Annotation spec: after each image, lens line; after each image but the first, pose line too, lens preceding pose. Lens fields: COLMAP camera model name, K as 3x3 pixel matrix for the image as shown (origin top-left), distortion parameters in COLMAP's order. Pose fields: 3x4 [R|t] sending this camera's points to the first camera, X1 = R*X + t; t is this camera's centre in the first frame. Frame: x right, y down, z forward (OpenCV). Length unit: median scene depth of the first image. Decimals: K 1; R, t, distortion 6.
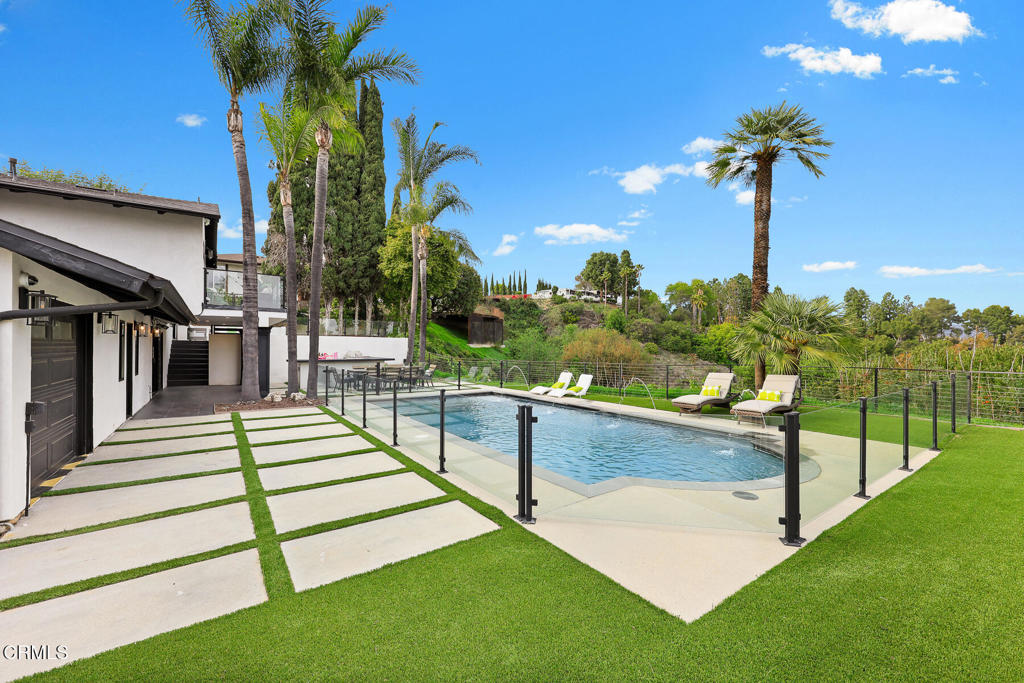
lens RADIAL K [[426.9, 0, 512.0], [0, 426.9, 341.5], [0, 0, 1]] dist [-0.000896, -0.000095]
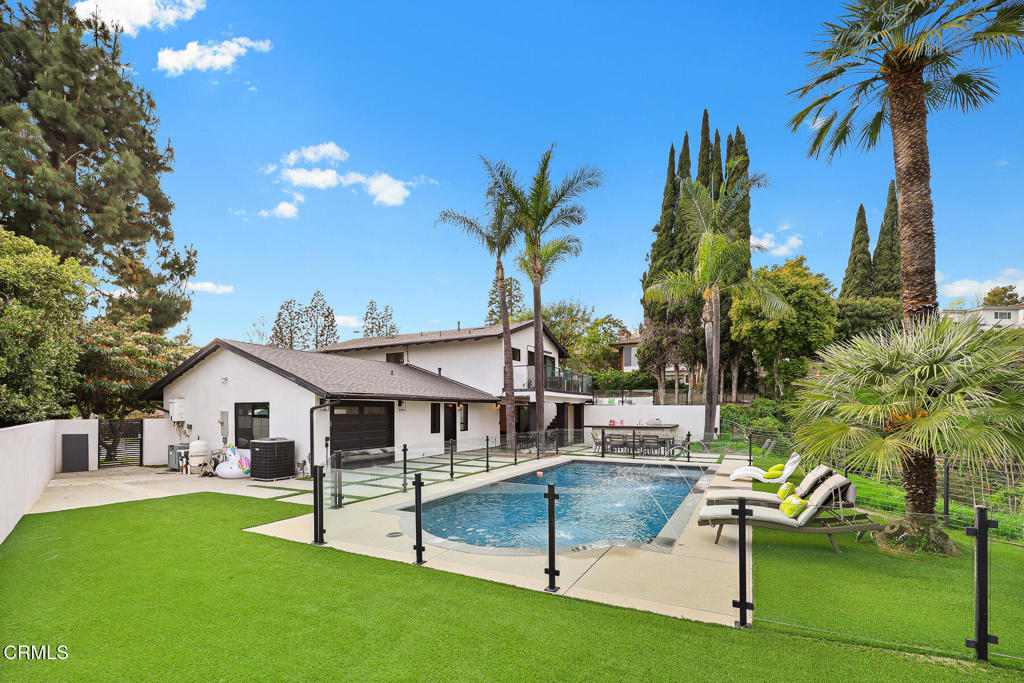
lens RADIAL K [[435.8, 0, 507.6], [0, 435.8, 407.6], [0, 0, 1]] dist [0.000597, 0.000047]
pose [[0.437082, -0.007277, -0.899392, 0.071139], [0.013125, 0.999912, -0.001711, -0.001361], [0.899326, -0.011057, 0.437139, 0.027708]]
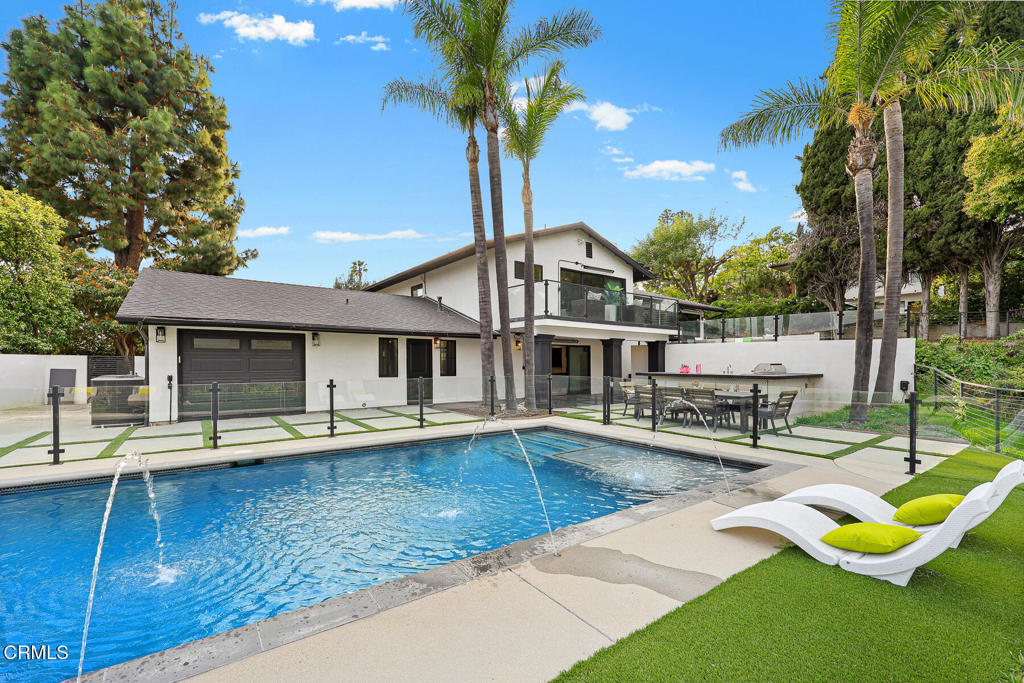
lens RADIAL K [[422.7, 0, 513.1], [0, 422.7, 359.3], [0, 0, 1]] dist [-0.001372, -0.000130]
pose [[0.004310, -0.003896, -0.999983, 0.041107], [0.008331, 0.999958, -0.003860, 0.002369], [0.999956, -0.008314, 0.004342, 0.093712]]
